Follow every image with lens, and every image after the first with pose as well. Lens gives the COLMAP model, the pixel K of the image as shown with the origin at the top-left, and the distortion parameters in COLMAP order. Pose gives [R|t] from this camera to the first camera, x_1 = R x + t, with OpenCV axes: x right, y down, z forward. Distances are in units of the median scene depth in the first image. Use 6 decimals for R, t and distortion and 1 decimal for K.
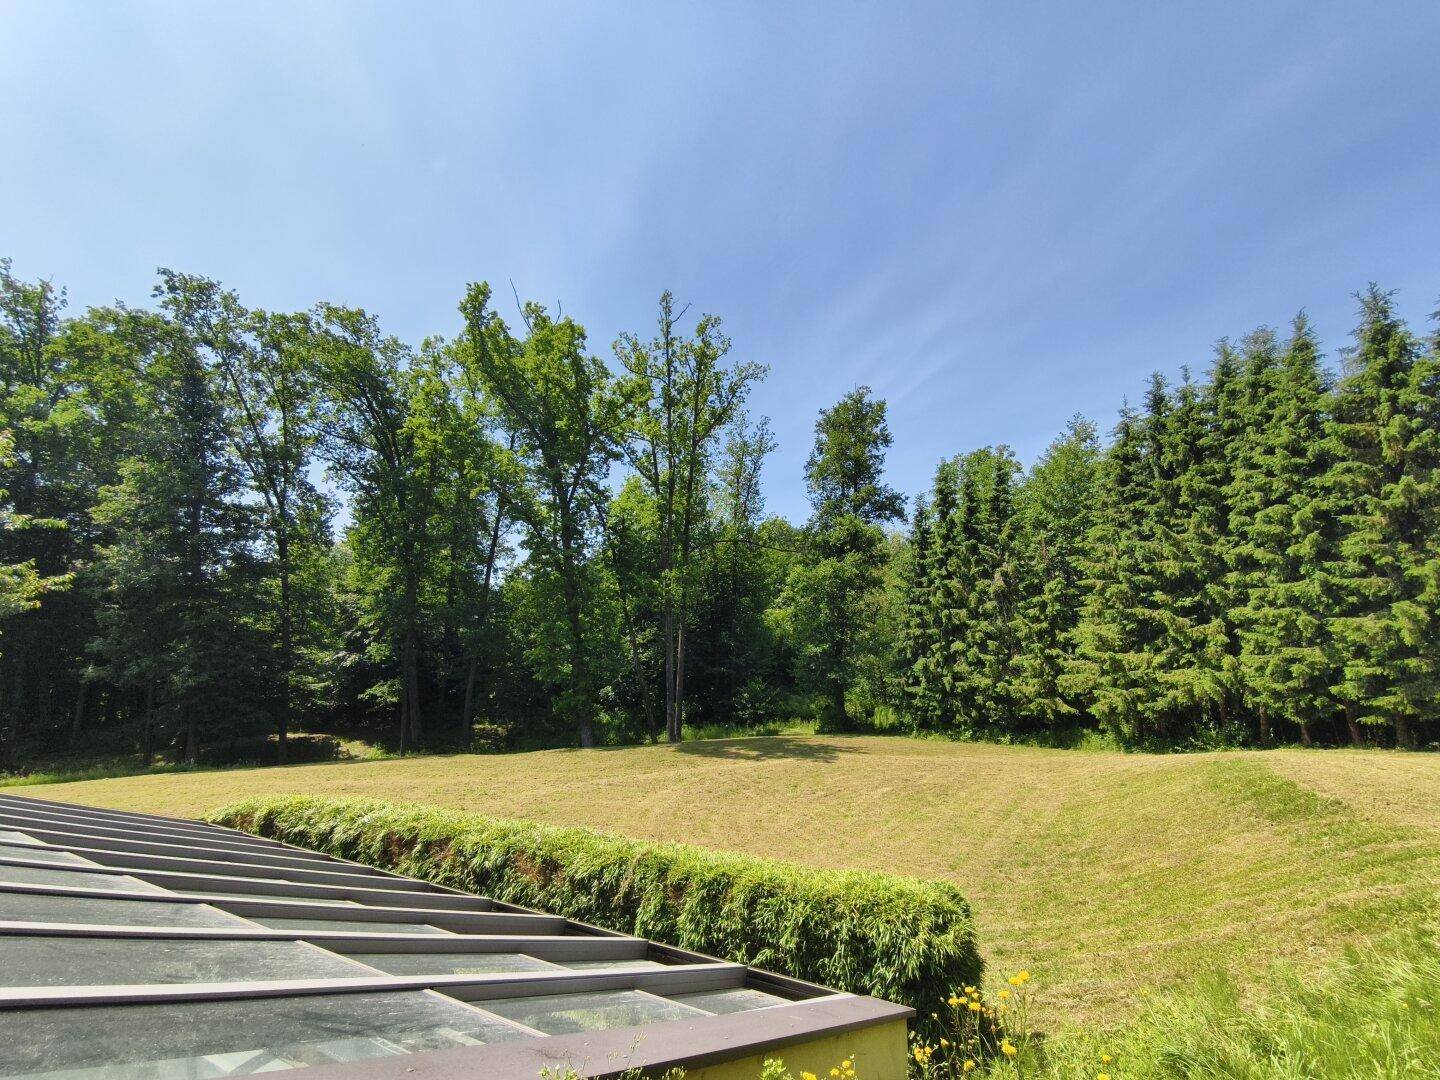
lens RADIAL K [[677.8, 0, 687.3], [0, 677.8, 545.1], [0, 0, 1]] dist [-0.005885, 0.001352]
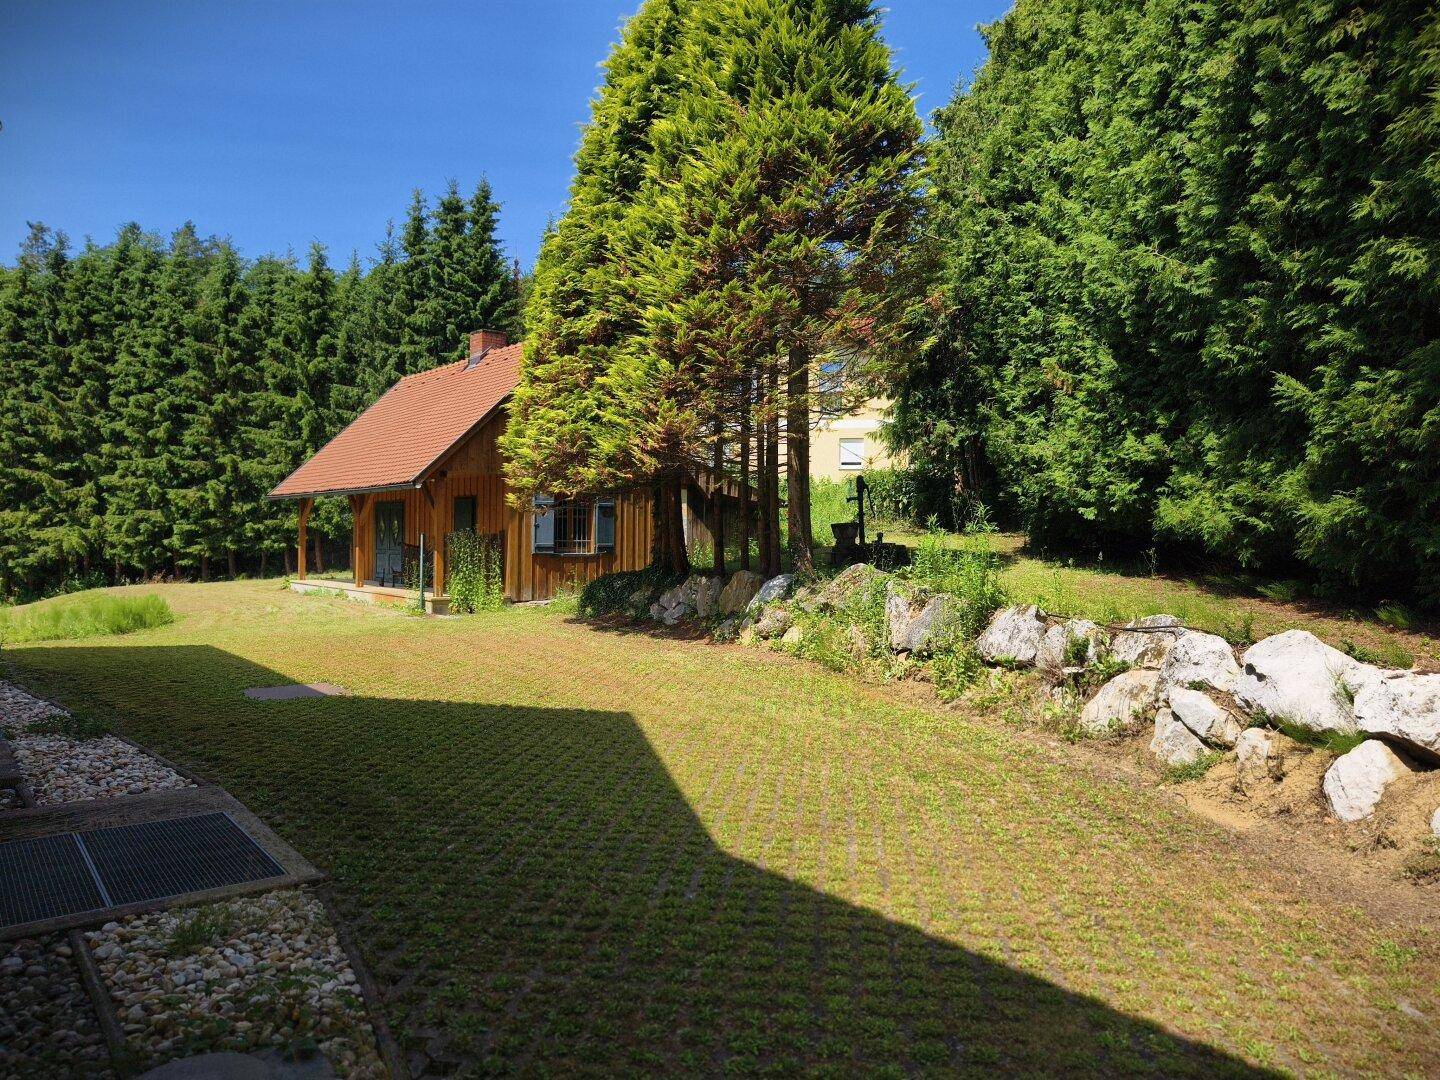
lens RADIAL K [[1008.1, 0, 720.4], [0, 1008.1, 540.5], [0, 0, 1]] dist [0.024961, -0.017386]
pose [[0.355499, -0.022676, 0.934402, -0.408338], [-0.162891, 0.982904, 0.085826, -0.108213], [-0.920373, -0.182717, 0.345727, -0.546927]]
